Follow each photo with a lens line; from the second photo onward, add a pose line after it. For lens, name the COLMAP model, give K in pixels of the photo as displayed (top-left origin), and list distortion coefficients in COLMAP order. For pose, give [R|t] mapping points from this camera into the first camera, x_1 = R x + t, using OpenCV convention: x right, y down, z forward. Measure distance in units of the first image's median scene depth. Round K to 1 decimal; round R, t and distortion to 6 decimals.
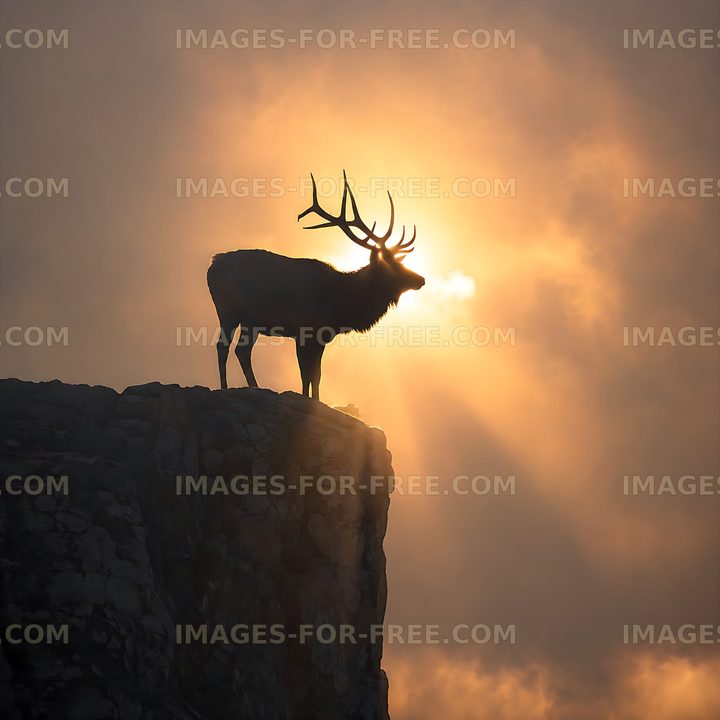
lens RADIAL K [[560.8, 0, 360.0], [0, 560.8, 360.0], [0, 0, 1]] dist [0.003570, -0.003505]
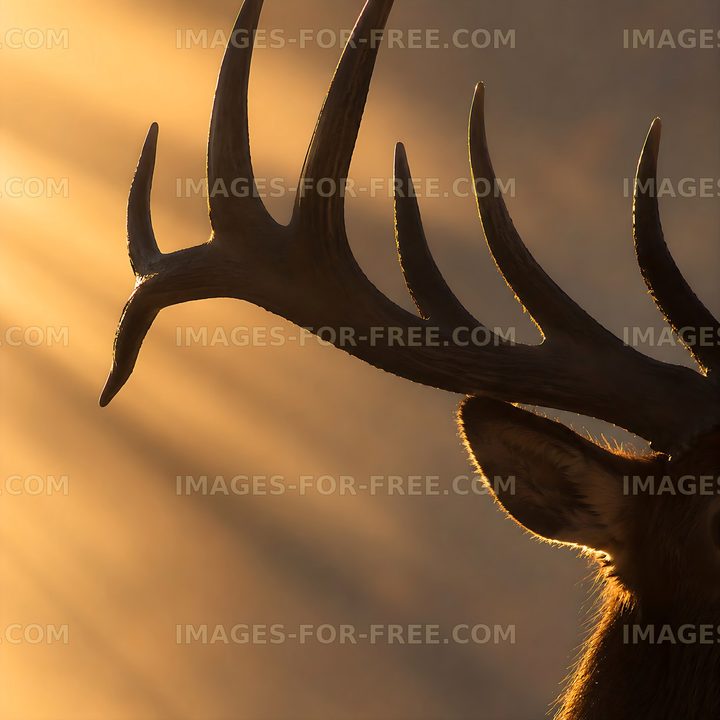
lens RADIAL K [[560.8, 0, 360.0], [0, 560.8, 360.0], [0, 0, 1]] dist [0.003570, -0.003505]
pose [[1.000000, 0.000050, -0.000039, 0.000008], [-0.000050, 1.000000, -0.000381, 0.531484], [0.000039, 0.000381, 1.000000, -0.000150]]
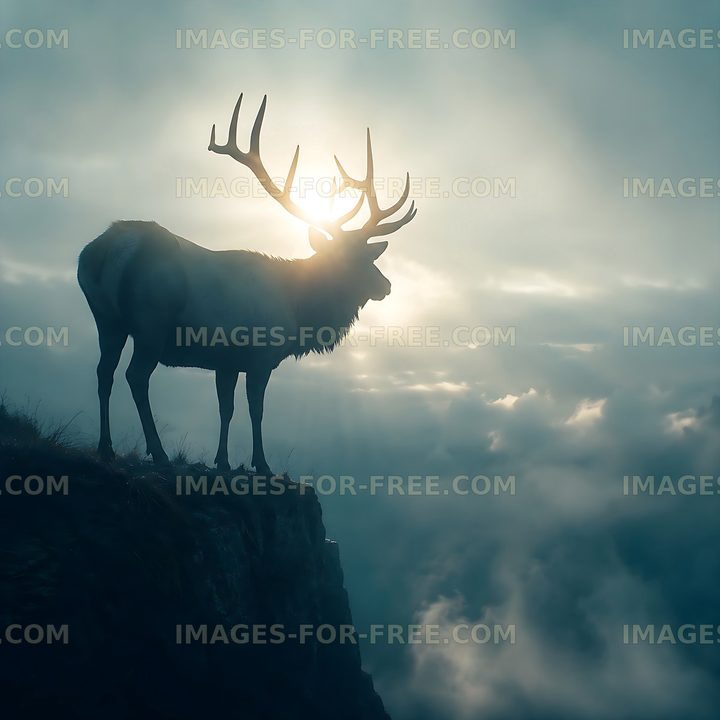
lens RADIAL K [[560.8, 0, 360.0], [0, 560.8, 360.0], [0, 0, 1]] dist [0.003570, -0.003505]
pose [[1.000000, 0.000093, 0.000071, -0.000159], [-0.000093, 1.000000, 0.000534, -0.529463], [-0.000071, -0.000534, 1.000000, 0.000003]]
